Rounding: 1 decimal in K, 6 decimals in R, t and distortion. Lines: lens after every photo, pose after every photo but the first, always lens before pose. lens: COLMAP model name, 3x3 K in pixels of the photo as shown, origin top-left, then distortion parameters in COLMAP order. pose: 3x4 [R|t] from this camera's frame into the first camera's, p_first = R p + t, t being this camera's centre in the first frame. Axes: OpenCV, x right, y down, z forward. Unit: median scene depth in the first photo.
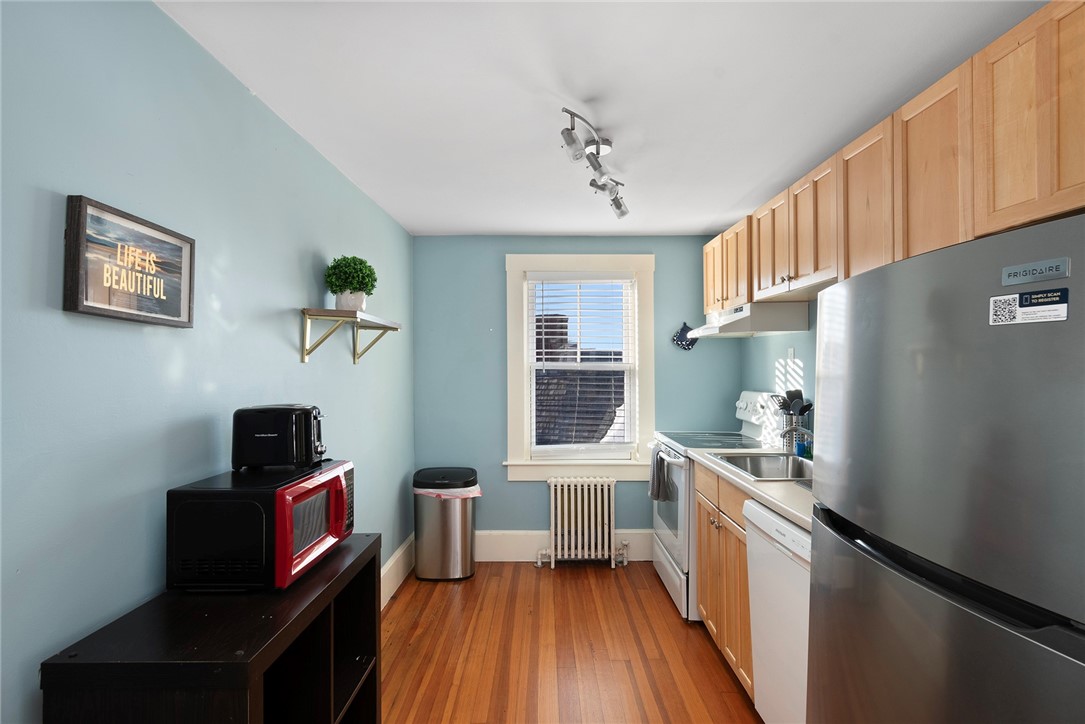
lens RADIAL K [[535.1, 0, 540.4], [0, 535.1, 361.5], [0, 0, 1]] dist [-0.006569, -0.001423]
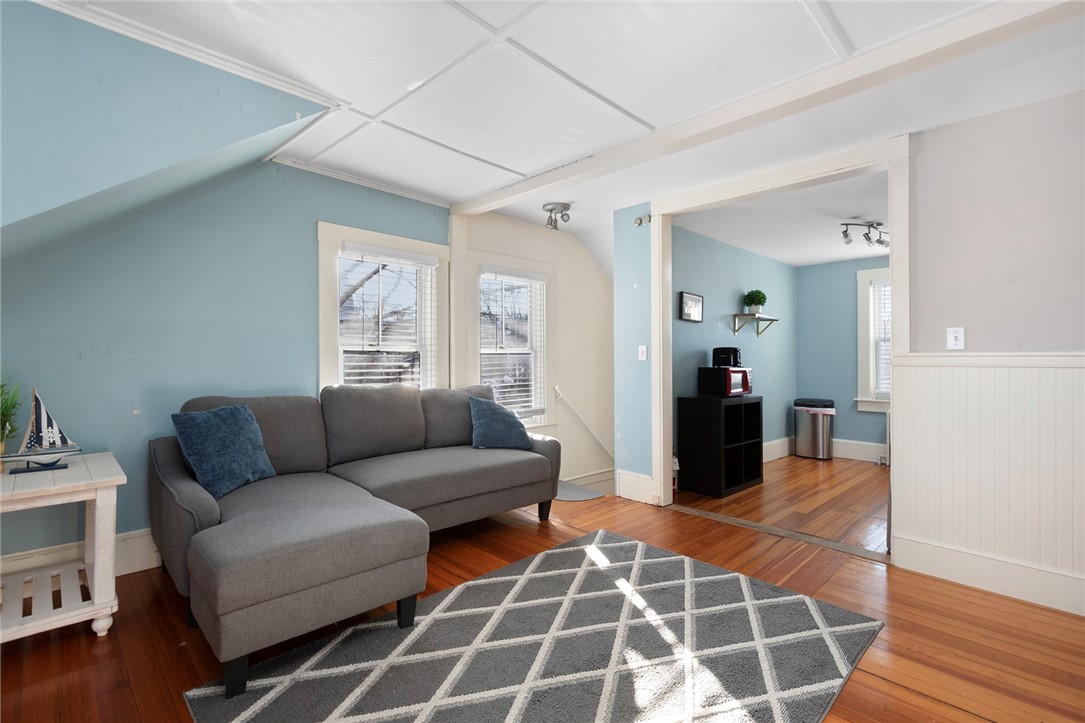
lens RADIAL K [[495.8, 0, 547.1], [0, 495.8, 358.4], [0, 0, 1]] dist [0.011691, -0.000736]
pose [[0.709723, 0.001837, -0.704478, 0.397121], [0.000868, 0.999994, 0.003481, 0.070233], [0.704480, -0.003082, 0.709717, -0.883535]]
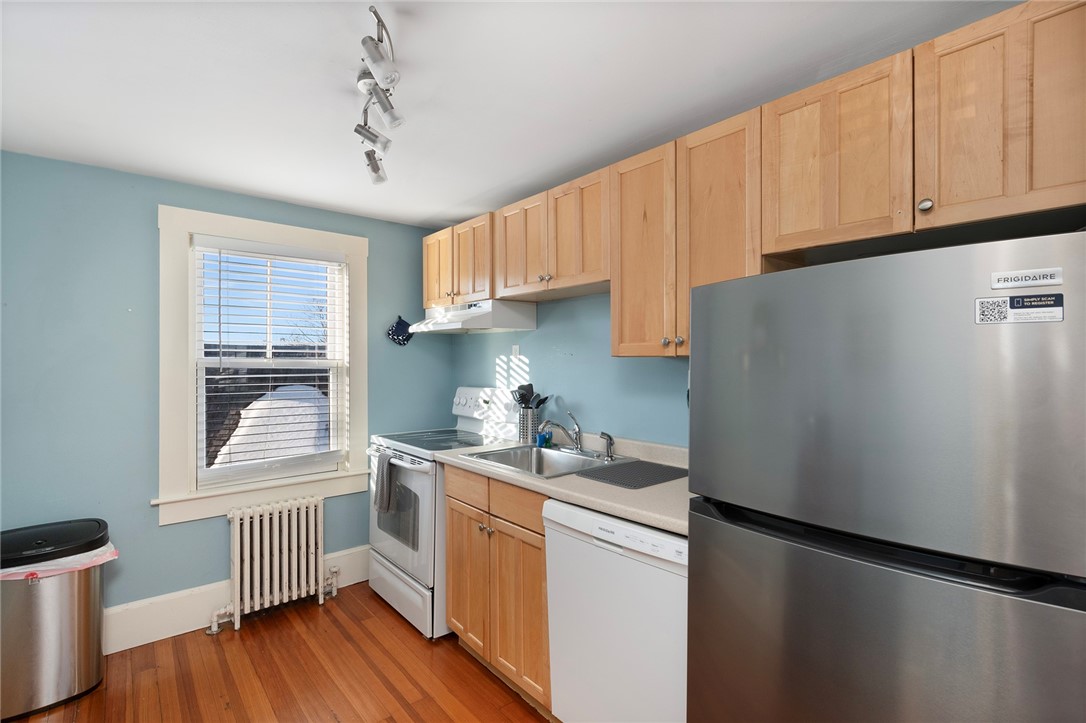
lens RADIAL K [[502.6, 0, 555.9], [0, 502.6, 355.9], [0, 0, 1]] dist [0.001625, -0.003241]
pose [[0.757192, 0.005730, 0.653167, -0.118838], [-0.002605, 0.999980, -0.005752, 0.001654], [-0.653187, 0.002654, 0.757192, 0.183911]]
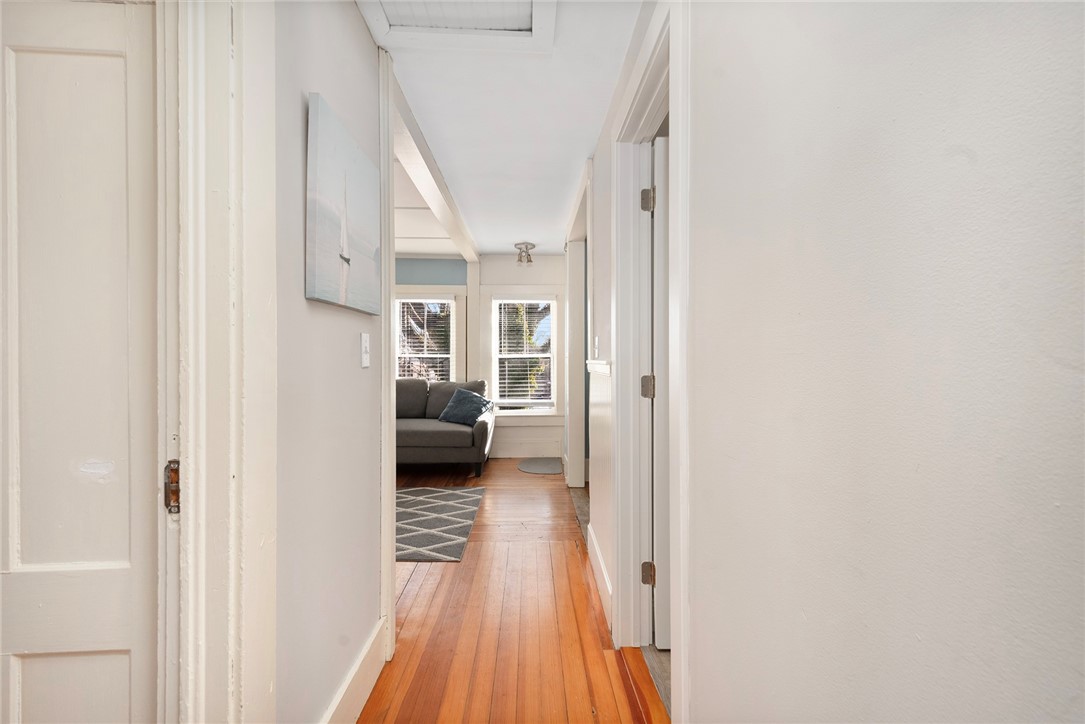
lens RADIAL K [[474.8, 0, 543.3], [0, 474.8, 356.5], [0, 0, 1]] dist [-0.001619, -0.000837]
pose [[0.048081, -0.012205, -0.998769, 1.081907], [-0.002879, 0.999920, -0.012357, 0.076197], [0.998839, 0.003470, 0.048042, -0.000886]]
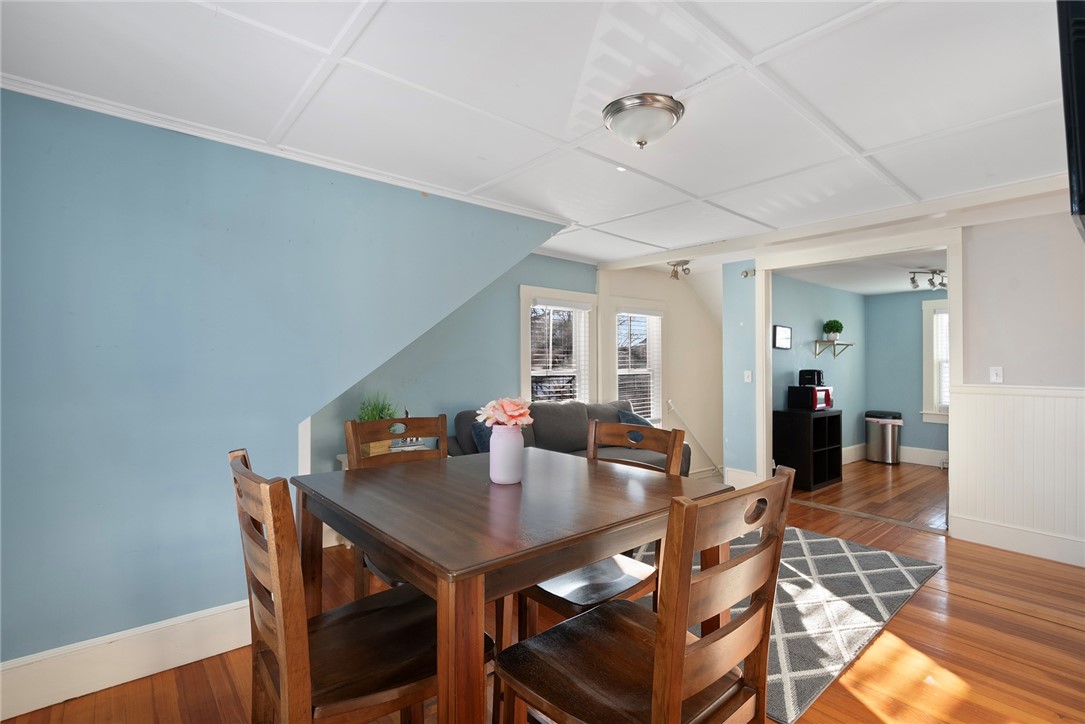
lens RADIAL K [[502.2, 0, 553.1], [0, 502.2, 359.3], [0, 0, 1]] dist [0.001625, -0.003241]
pose [[0.654976, 0.000944, -0.755649, 0.497853], [-0.001783, 0.999998, -0.000296, 0.009007], [0.755647, 0.001541, 0.654977, -1.352070]]
